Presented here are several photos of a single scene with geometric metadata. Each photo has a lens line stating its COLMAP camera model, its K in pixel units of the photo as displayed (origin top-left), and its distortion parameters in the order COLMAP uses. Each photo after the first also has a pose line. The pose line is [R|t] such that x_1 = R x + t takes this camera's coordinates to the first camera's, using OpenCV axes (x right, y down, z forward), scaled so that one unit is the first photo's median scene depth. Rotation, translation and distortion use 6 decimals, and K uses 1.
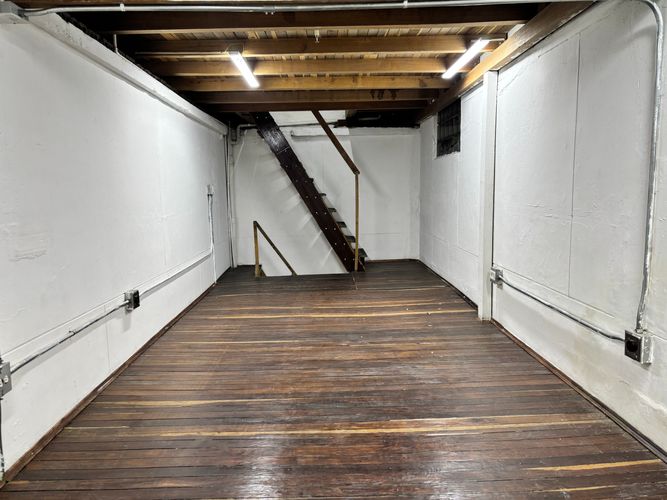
lens RADIAL K [[497.7, 0, 333.5], [0, 497.7, 250.0], [0, 0, 1]] dist [0.001831, 0.000203]
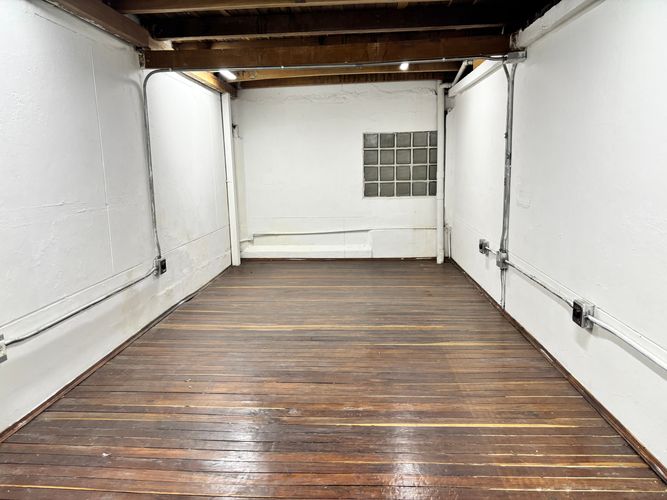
lens RADIAL K [[497.7, 0, 333.5], [0, 497.7, 250.0], [0, 0, 1]] dist [0.001831, 0.000203]
pose [[-0.996224, 0.028217, 0.082111, -0.110704], [0.050503, 0.957593, 0.283663, -0.241046], [-0.070625, 0.286738, -0.955402, 1.895039]]
